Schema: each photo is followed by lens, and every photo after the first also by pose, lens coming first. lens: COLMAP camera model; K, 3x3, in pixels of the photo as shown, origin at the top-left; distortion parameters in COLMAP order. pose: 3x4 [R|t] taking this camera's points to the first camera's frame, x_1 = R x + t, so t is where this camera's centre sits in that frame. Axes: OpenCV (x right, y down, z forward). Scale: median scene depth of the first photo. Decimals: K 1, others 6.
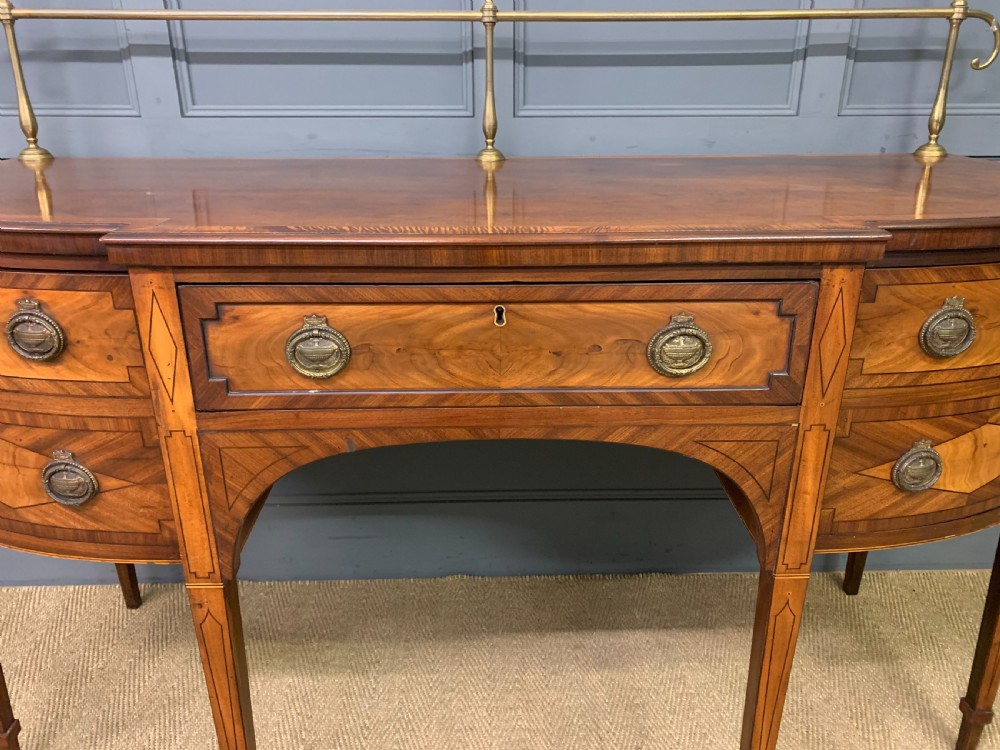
lens RADIAL K [[776.4, 0, 501.1], [0, 776.4, 370.0], [0, 0, 1]] dist [-0.000181, 0.010811]
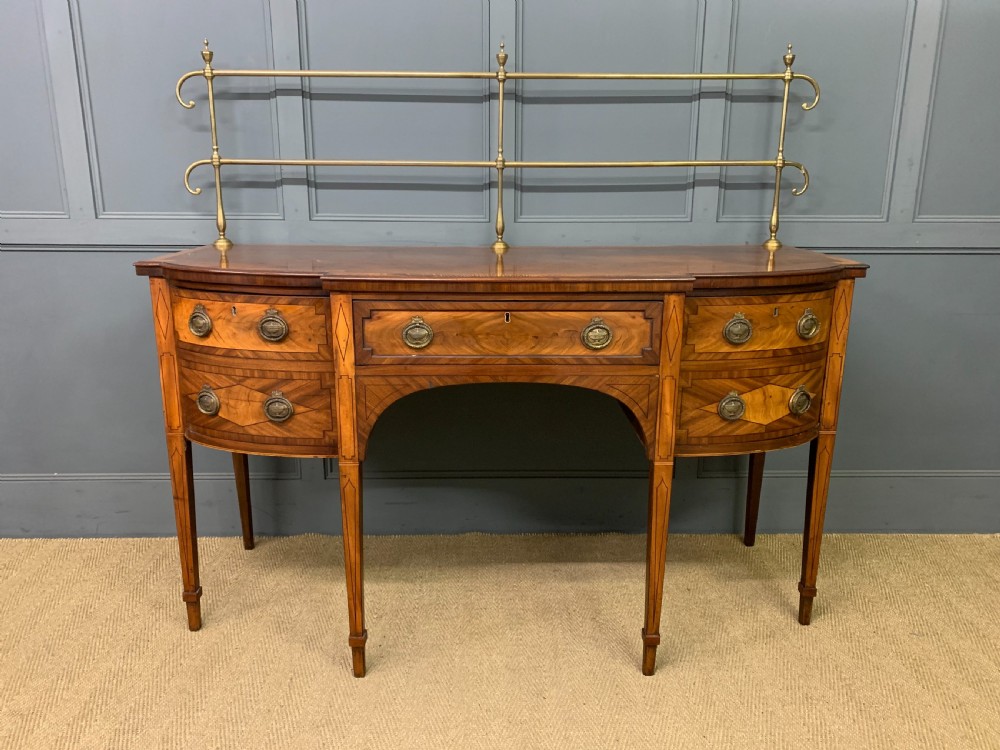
lens RADIAL K [[768.0, 0, 496.3], [0, 768.0, 364.1], [0, 0, 1]] dist [0.064149, -0.051580]
pose [[0.999964, 0.006473, -0.005429, -0.017606], [-0.007120, 0.991591, -0.129217, 0.284193], [0.004547, 0.129251, 0.991602, -0.897723]]
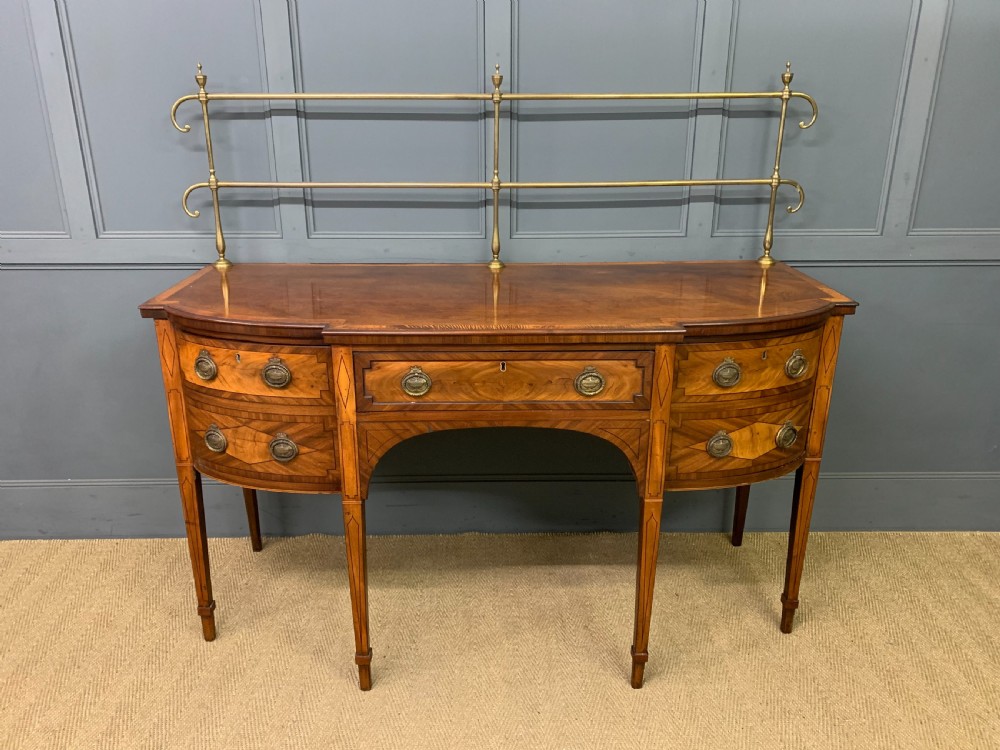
lens RADIAL K [[768.4, 0, 488.6], [0, 768.4, 364.6], [0, 0, 1]] dist [0.069552, -0.061156]
pose [[0.999927, 0.002769, -0.011789, -0.015026], [-0.003255, 0.999136, -0.041425, 0.009771], [0.011664, 0.041461, 0.999072, -0.985355]]
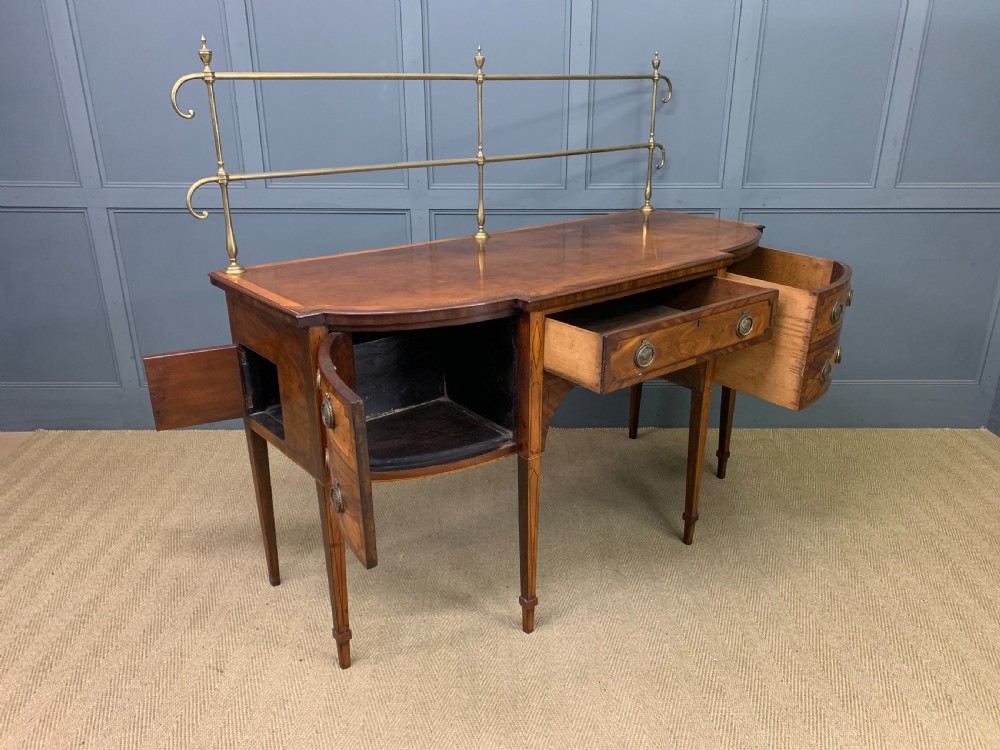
lens RADIAL K [[770.8, 0, 501.8], [0, 770.8, 382.6], [0, 0, 1]] dist [0.063556, -0.052506]
pose [[0.792215, -0.221151, 0.568759, -1.659917], [0.221236, 0.972700, 0.070059, -0.092525], [-0.568726, 0.070329, 0.819515, -0.719381]]
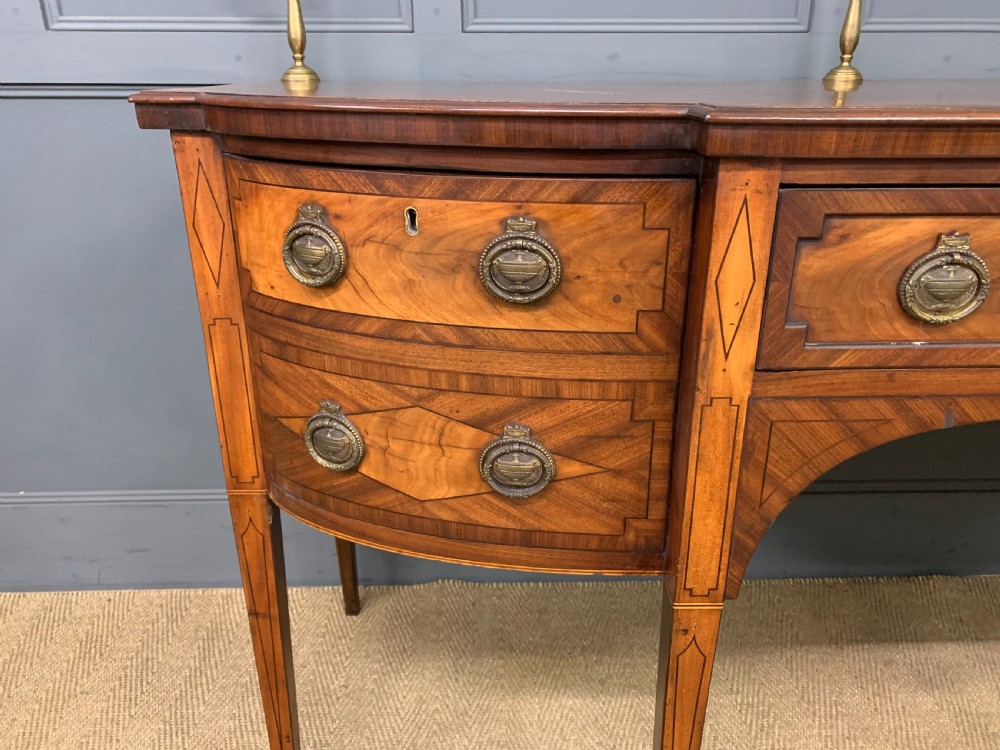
lens RADIAL K [[760.8, 0, 503.7], [0, 760.8, 369.1], [0, 0, 1]] dist [0.107177, -0.134275]
pose [[0.999995, 0.001189, 0.002843, -0.589696], [-0.001219, 0.999943, 0.010652, 0.041698], [-0.002830, -0.010655, 0.999939, 0.264197]]
